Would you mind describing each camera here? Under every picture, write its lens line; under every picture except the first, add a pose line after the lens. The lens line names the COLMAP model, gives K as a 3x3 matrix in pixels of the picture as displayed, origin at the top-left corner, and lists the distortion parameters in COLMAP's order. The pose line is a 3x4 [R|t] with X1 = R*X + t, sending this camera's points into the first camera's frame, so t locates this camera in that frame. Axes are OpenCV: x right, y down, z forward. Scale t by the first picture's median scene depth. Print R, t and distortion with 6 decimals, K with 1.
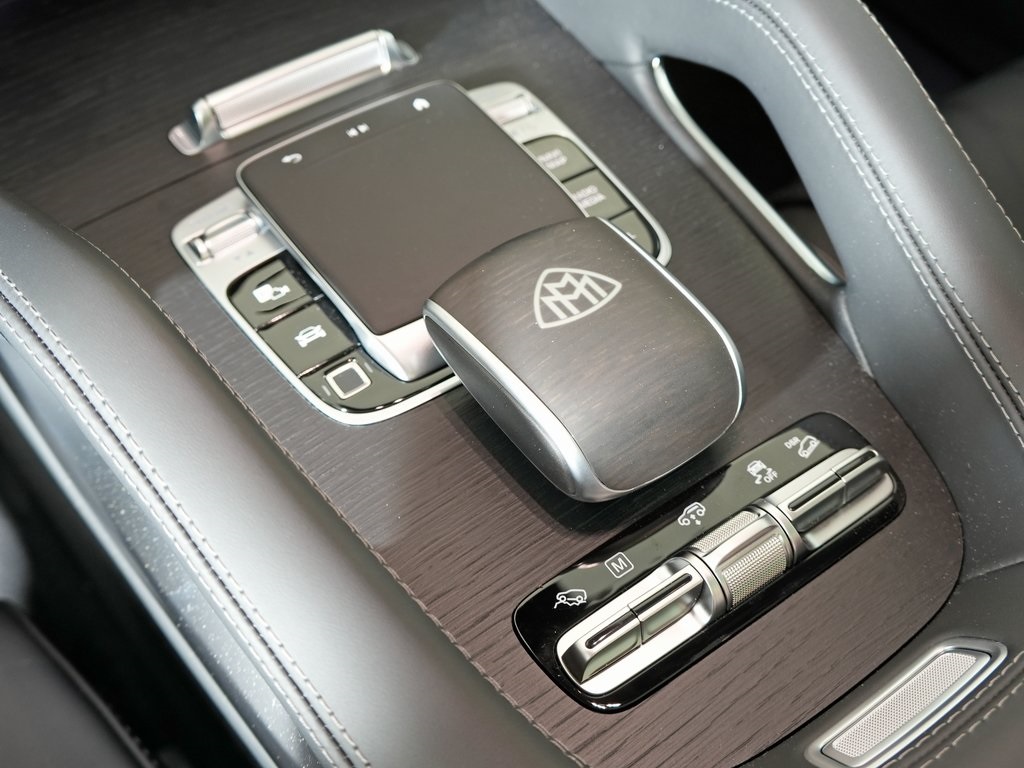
lens RADIAL K [[1132.7, 0, 512.0], [0, 1132.7, 384.0], [0, 0, 1]] dist [-0.038737, -0.013241]
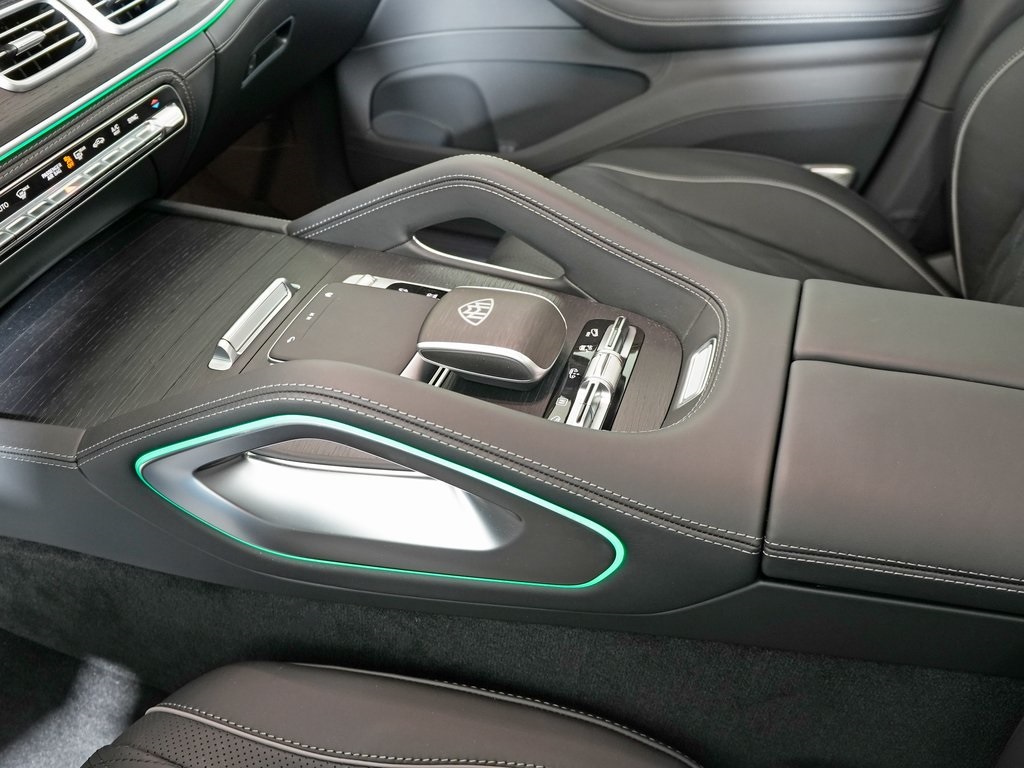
lens RADIAL K [[928.4, 0, 512.0], [0, 928.4, 384.0], [0, 0, 1]] dist [-0.162992, 0.119132]
pose [[0.808128, -0.426866, 0.405850, -0.674821], [0.509439, 0.852398, -0.117857, 0.284657], [-0.295636, 0.301999, 0.906309, -0.584839]]
